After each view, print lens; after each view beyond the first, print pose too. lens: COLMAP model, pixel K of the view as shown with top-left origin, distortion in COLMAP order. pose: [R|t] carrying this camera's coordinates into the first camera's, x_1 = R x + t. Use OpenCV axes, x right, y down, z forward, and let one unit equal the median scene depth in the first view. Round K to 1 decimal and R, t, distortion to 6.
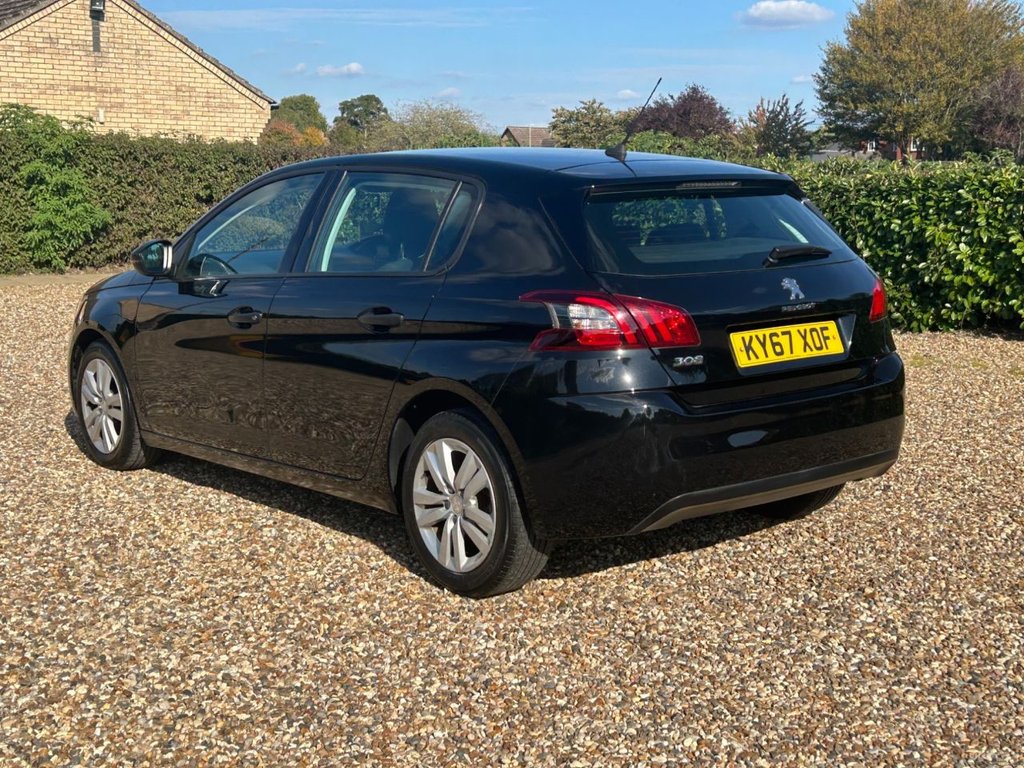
lens RADIAL K [[1402.5, 0, 528.8], [0, 1402.5, 382.9], [0, 0, 1]] dist [0.187012, -0.536764]
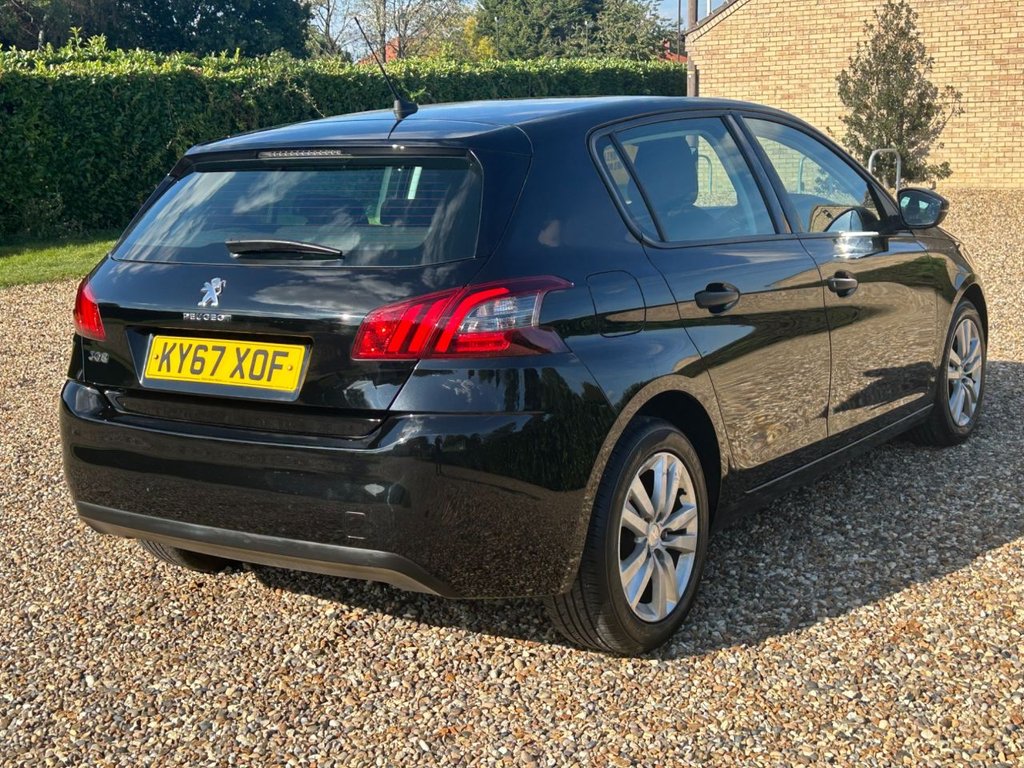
lens RADIAL K [[1403.8, 0, 500.8], [0, 1403.8, 382.4], [0, 0, 1]] dist [0.185315, -0.533303]
pose [[0.260721, 0.167128, -0.950838, 0.876379], [-0.108555, 0.983730, 0.143144, -0.131877], [0.959292, 0.065898, 0.274622, 0.848324]]
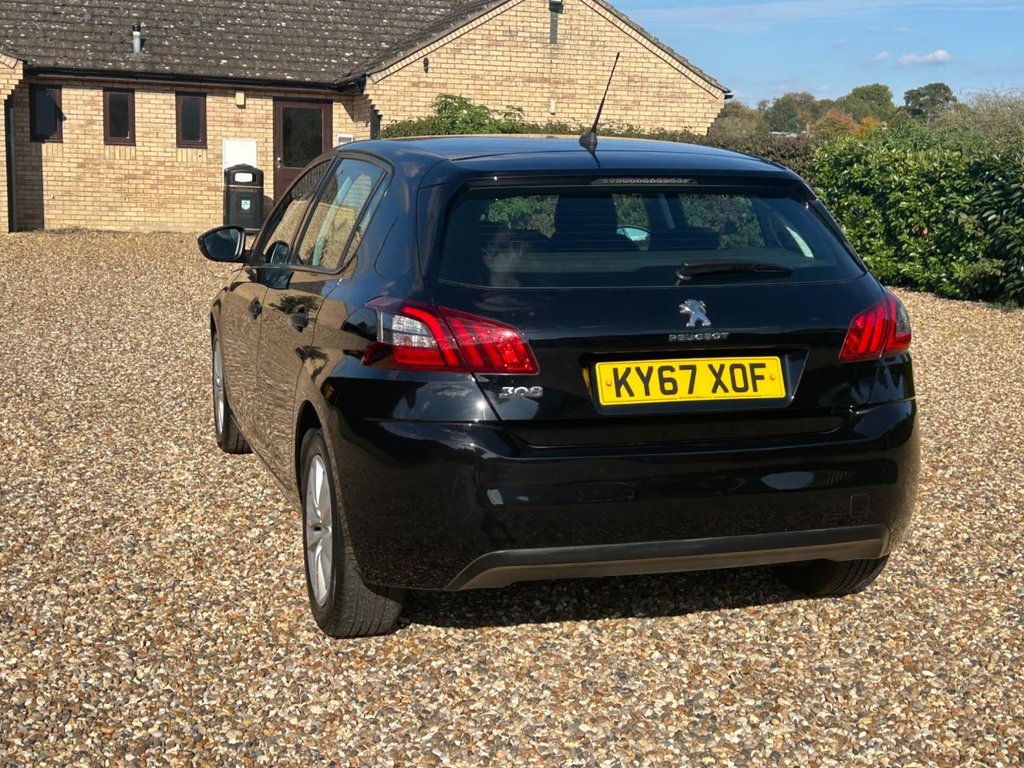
lens RADIAL K [[1403.8, 0, 500.8], [0, 1403.8, 382.4], [0, 0, 1]] dist [0.185315, -0.533303]
pose [[0.916025, 0.080522, -0.392955, 0.363938], [-0.078292, 0.996694, 0.021728, -0.032618], [0.393405, 0.010862, 0.919301, 0.196800]]
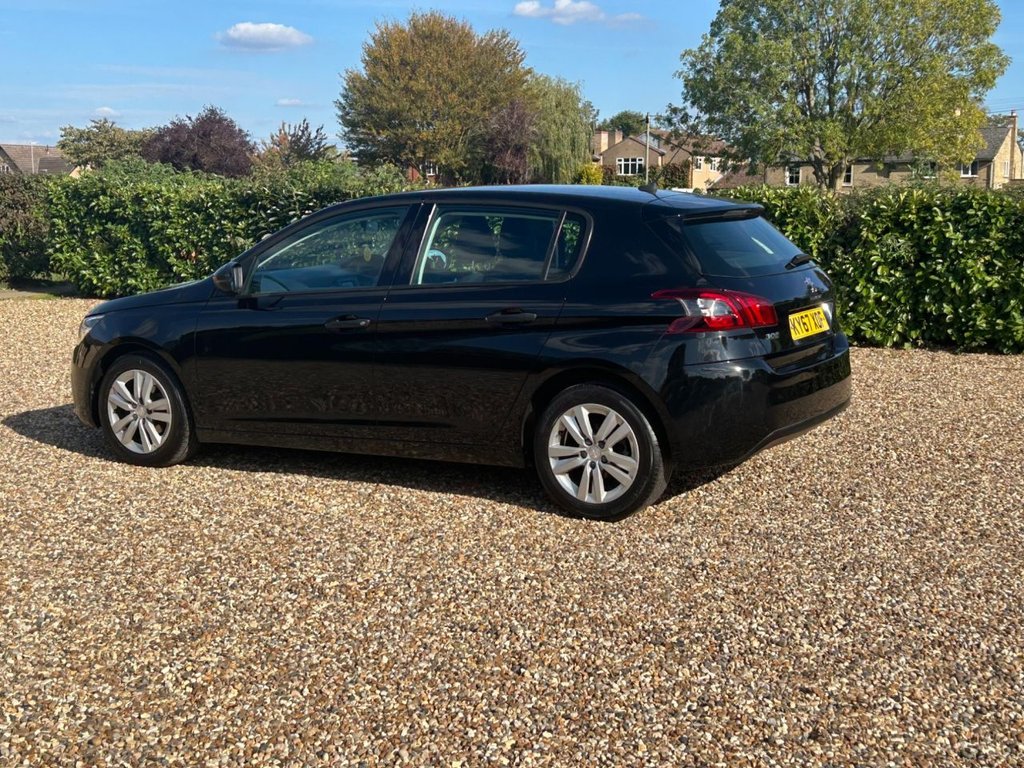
lens RADIAL K [[1402.5, 0, 528.8], [0, 1402.5, 382.9], [0, 0, 1]] dist [0.187012, -0.536764]
pose [[0.937701, -0.049804, 0.343855, -0.515909], [0.054909, 0.998478, -0.005119, 0.021316], [-0.343077, 0.023681, 0.939009, -0.211201]]
